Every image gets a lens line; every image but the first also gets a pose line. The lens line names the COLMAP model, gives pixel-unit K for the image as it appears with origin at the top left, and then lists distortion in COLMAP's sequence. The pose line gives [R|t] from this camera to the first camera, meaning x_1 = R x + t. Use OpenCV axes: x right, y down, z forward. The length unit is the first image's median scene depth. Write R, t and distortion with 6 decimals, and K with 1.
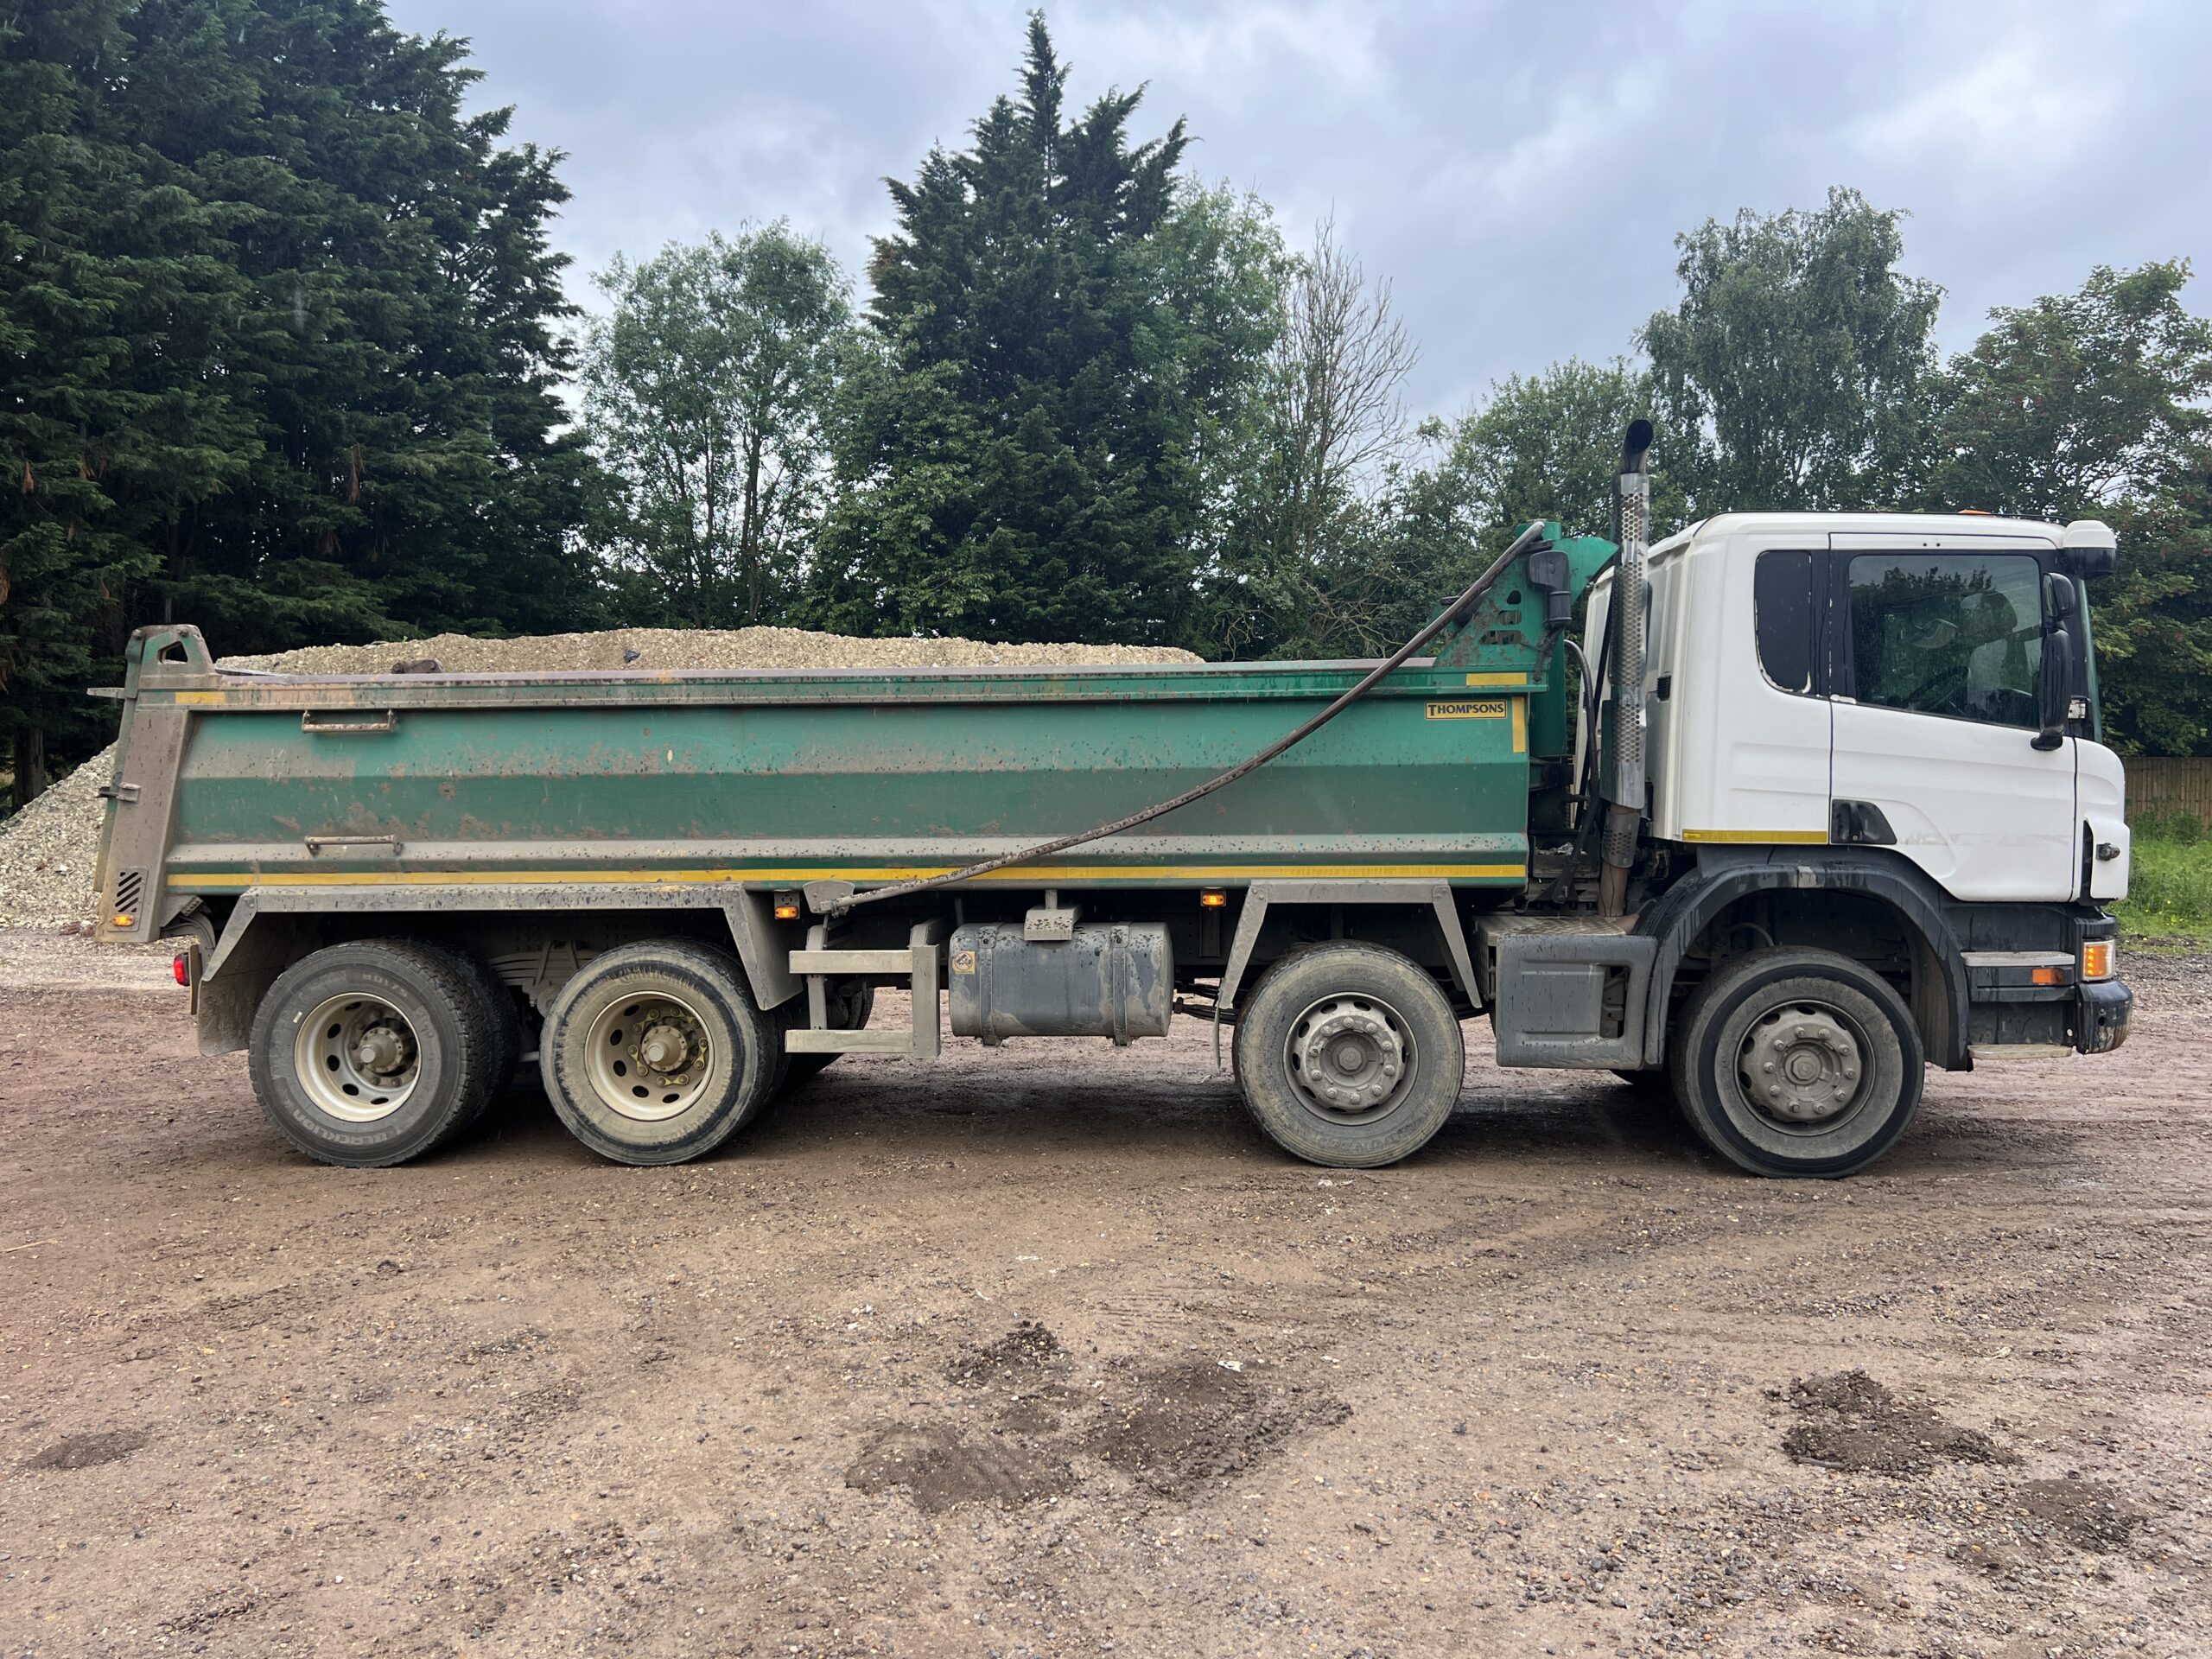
lens RADIAL K [[1668.2, 0, 1050.4], [0, 1668.2, 854.4], [0, 0, 1]] dist [0.062751, -0.078916]
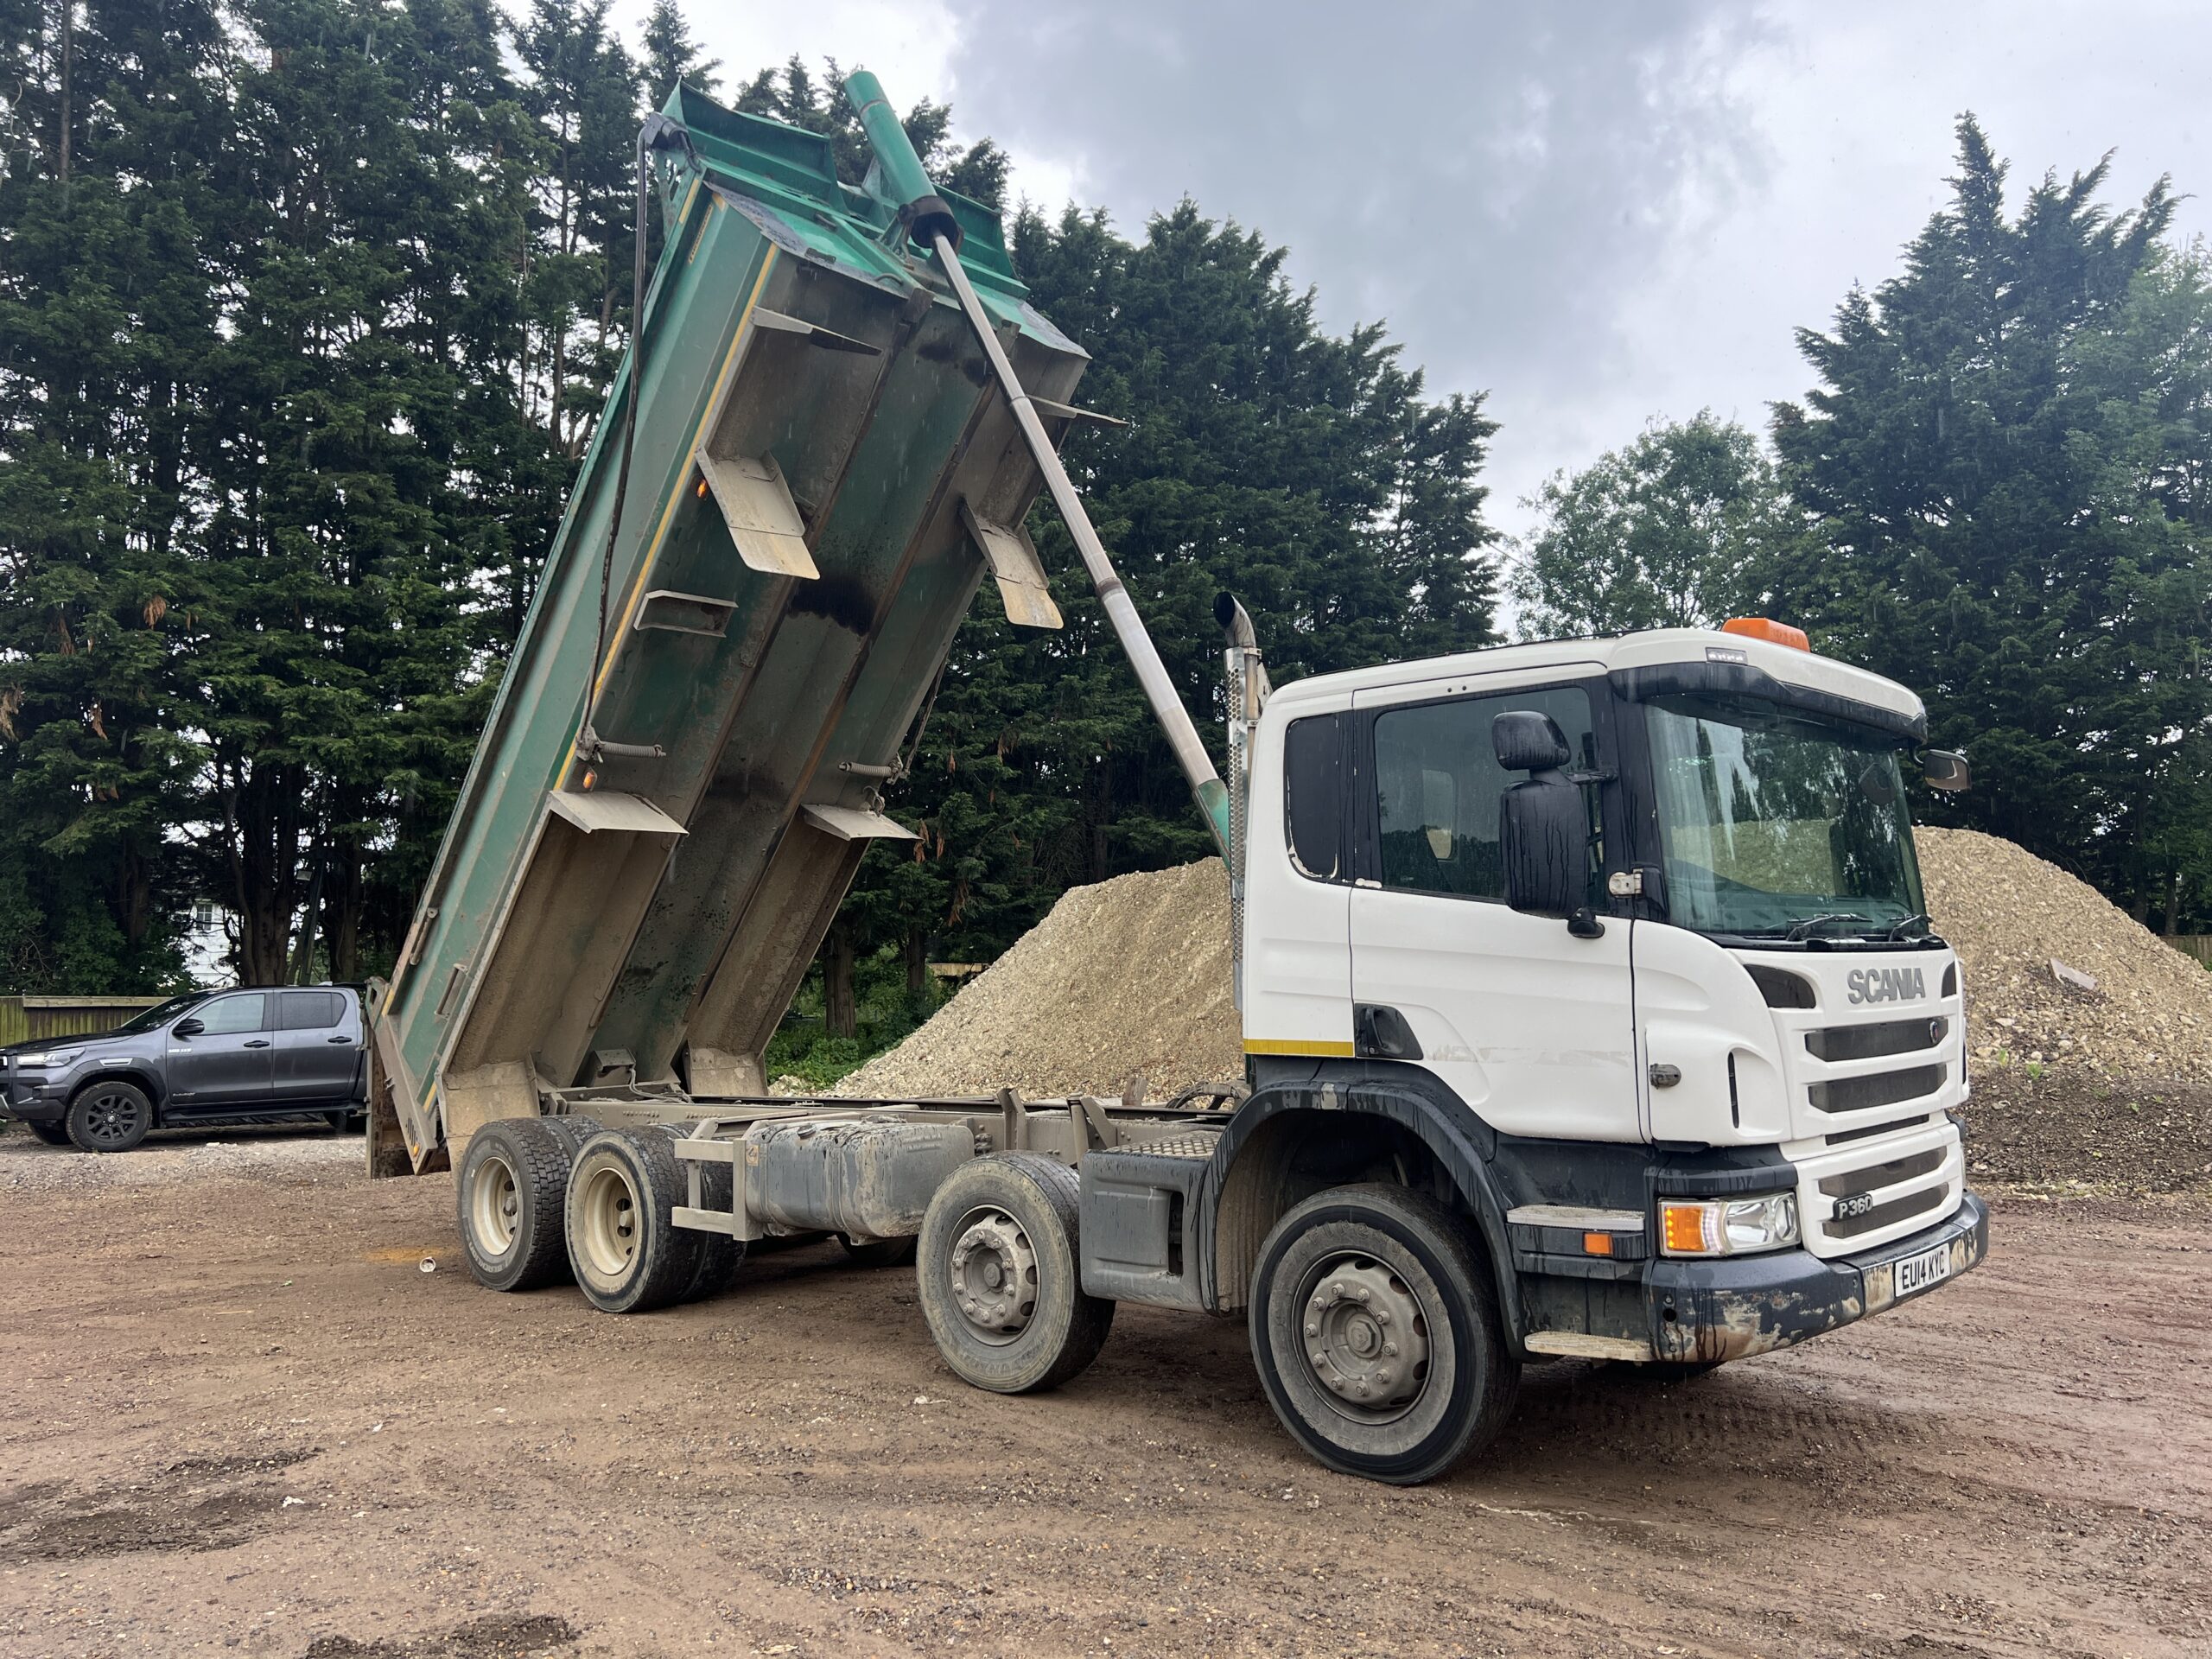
lens RADIAL K [[1668.2, 0, 1031.6], [0, 1668.2, 846.0], [0, 0, 1]] dist [0.062751, -0.078916]
pose [[0.761911, -0.068461, -0.644053, 0.845114], [-0.014354, 0.992369, -0.122466, -0.006439], [0.647522, 0.102553, 0.755114, 0.254211]]
